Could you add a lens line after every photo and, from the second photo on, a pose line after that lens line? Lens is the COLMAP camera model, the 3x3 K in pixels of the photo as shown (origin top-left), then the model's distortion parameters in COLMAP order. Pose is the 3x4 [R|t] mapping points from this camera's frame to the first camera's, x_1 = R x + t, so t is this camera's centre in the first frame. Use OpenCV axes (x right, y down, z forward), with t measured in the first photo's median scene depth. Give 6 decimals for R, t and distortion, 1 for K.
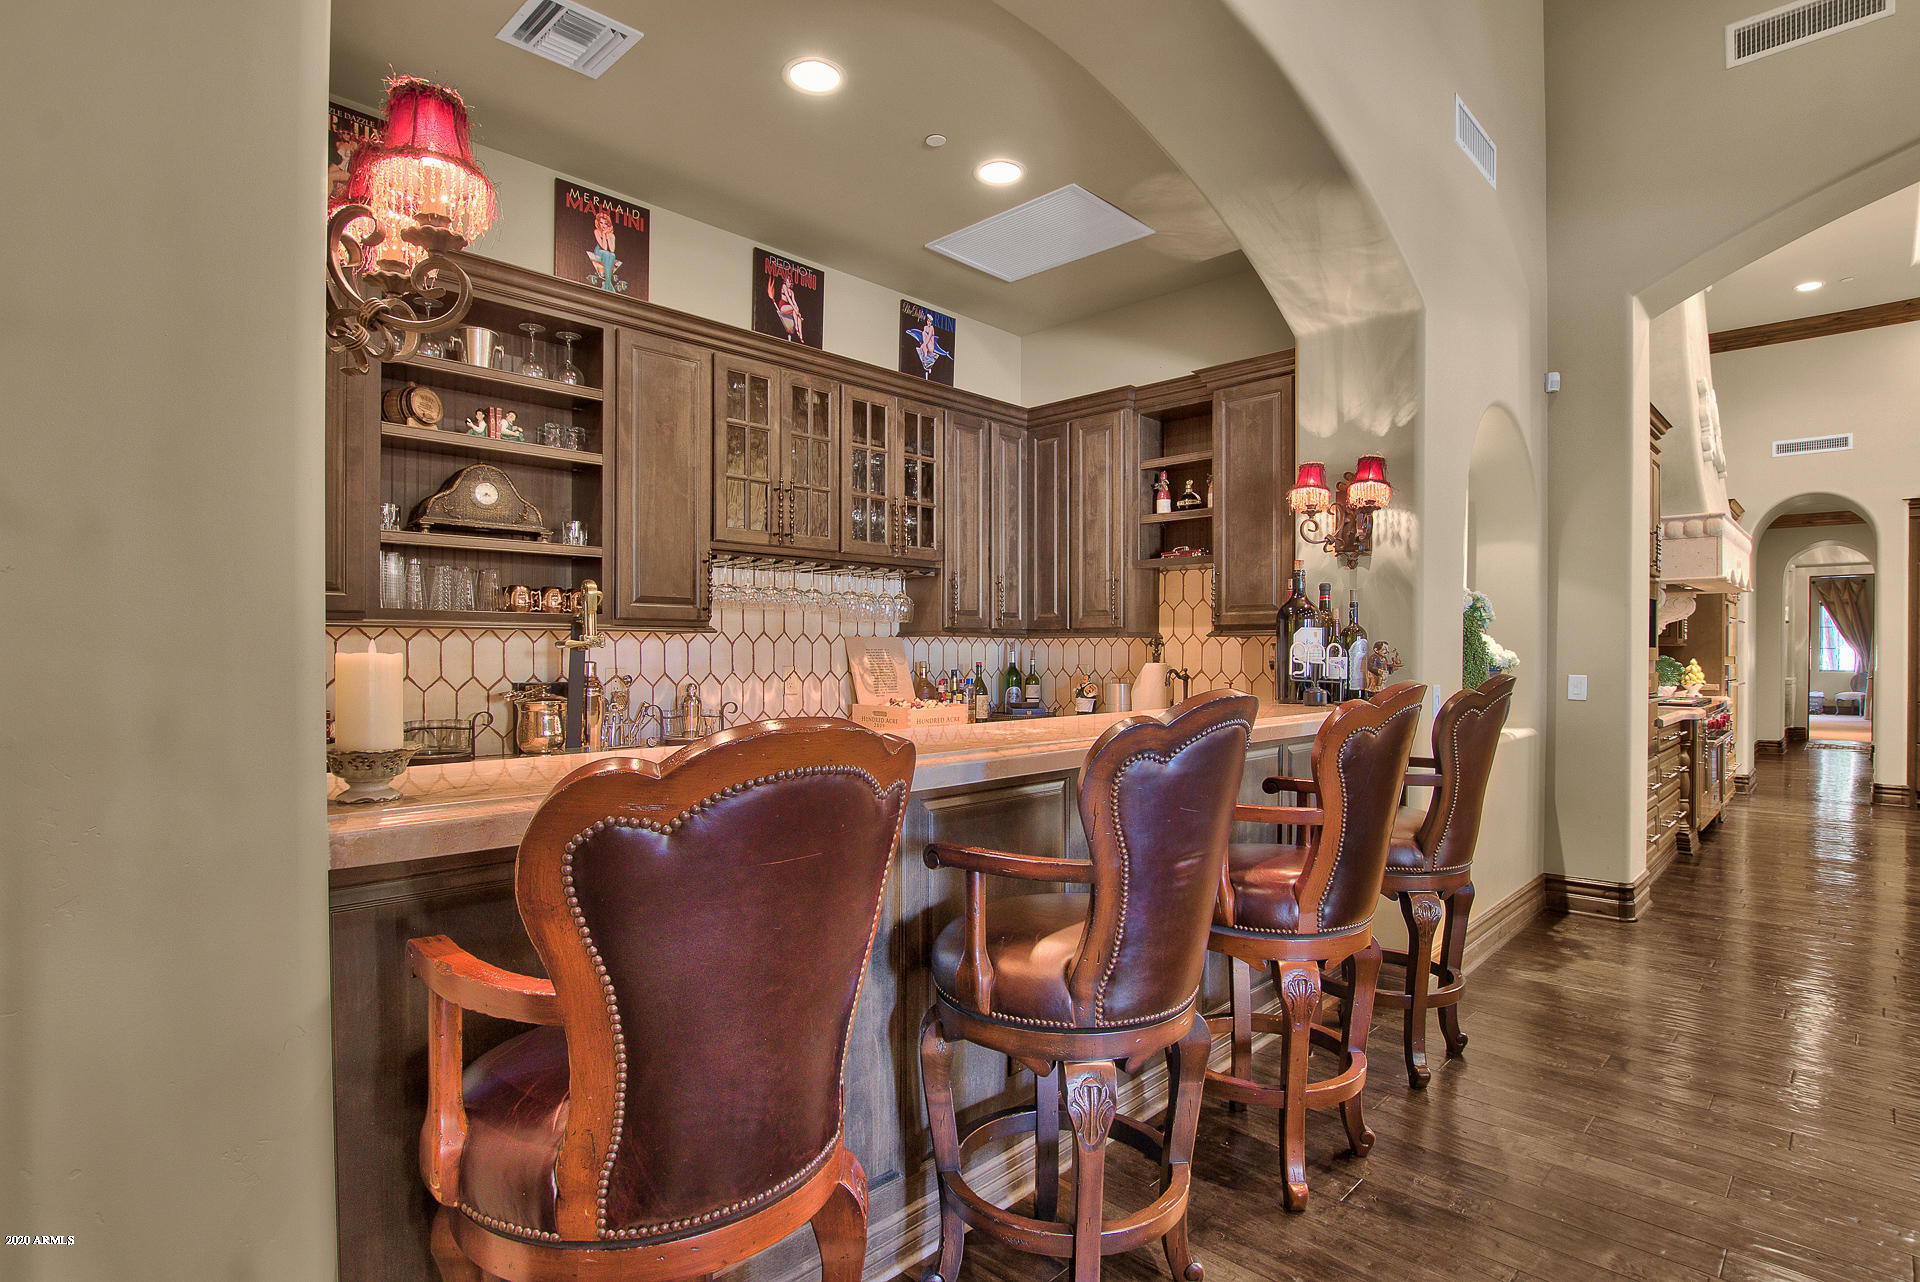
lens RADIAL K [[906.0, 0, 896.9], [0, 906.0, 651.7], [0, 0, 1]] dist [-0.013378, -0.000020]
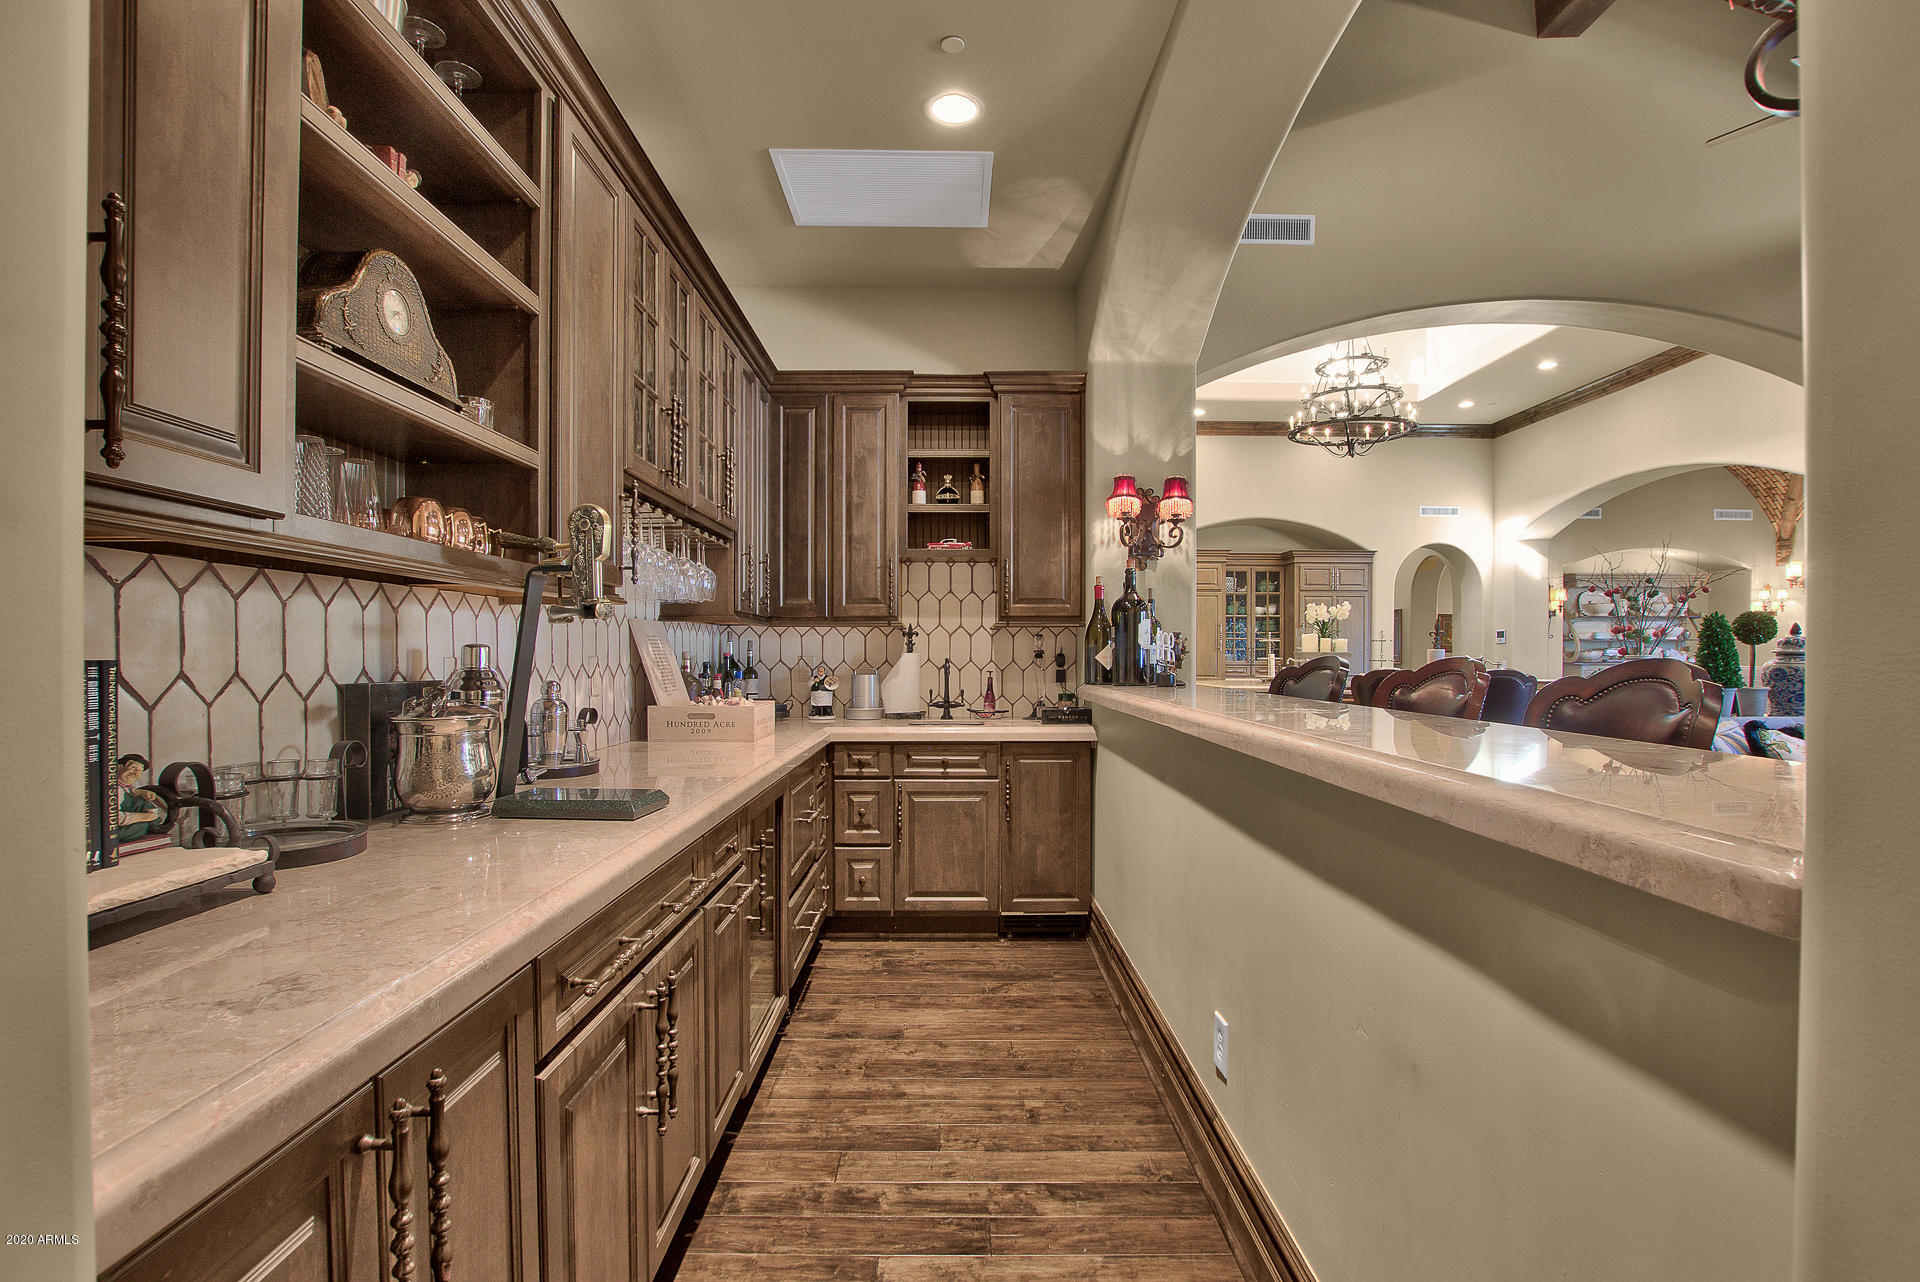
lens RADIAL K [[906.0, 0, 896.9], [0, 906.0, 651.7], [0, 0, 1]] dist [-0.013378, -0.000020]
pose [[0.704663, 0.001368, 0.709541, -0.452366], [0.000076, 0.999998, -0.002003, 0.013223], [-0.709542, 0.001465, 0.704661, 0.320683]]
